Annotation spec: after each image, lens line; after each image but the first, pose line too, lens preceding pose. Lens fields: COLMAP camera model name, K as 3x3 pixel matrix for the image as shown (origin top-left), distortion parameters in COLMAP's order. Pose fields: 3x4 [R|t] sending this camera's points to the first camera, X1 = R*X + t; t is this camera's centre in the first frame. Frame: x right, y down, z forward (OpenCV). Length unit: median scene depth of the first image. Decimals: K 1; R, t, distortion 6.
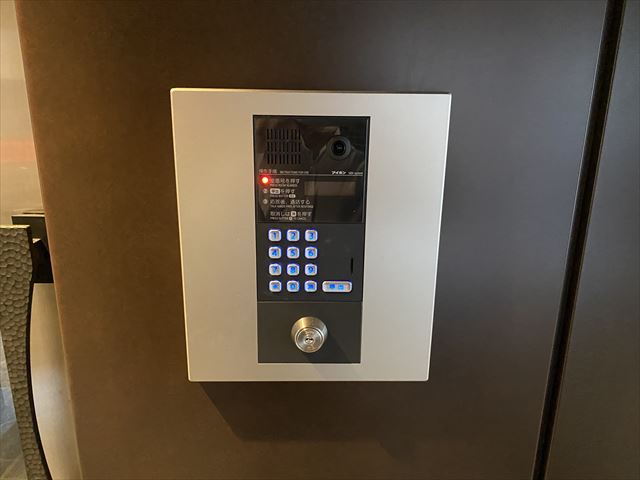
lens RADIAL K [[489.1, 0, 327.2], [0, 489.1, 220.2], [0, 0, 1]] dist [0.013410, -0.023300]
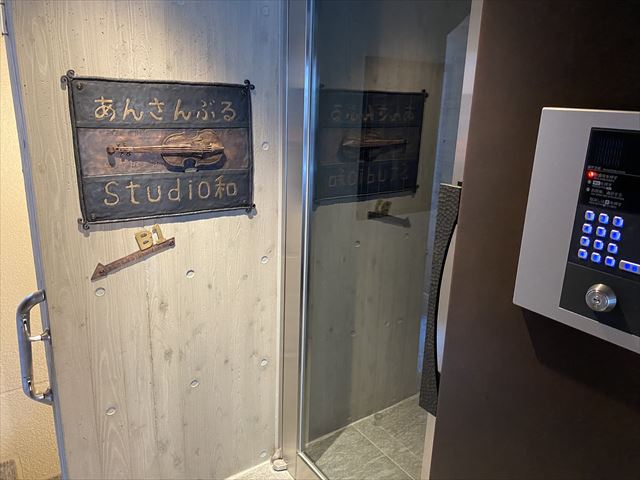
lens RADIAL K [[489.1, 0, 320.8], [0, 489.1, 240.5], [0, 0, 1]] dist [0.013410, -0.023300]
pose [[0.545078, 0.237122, -0.804154, 0.602326], [-0.244396, 0.962452, 0.118140, 0.120258], [0.801973, 0.132136, 0.582563, -0.396270]]
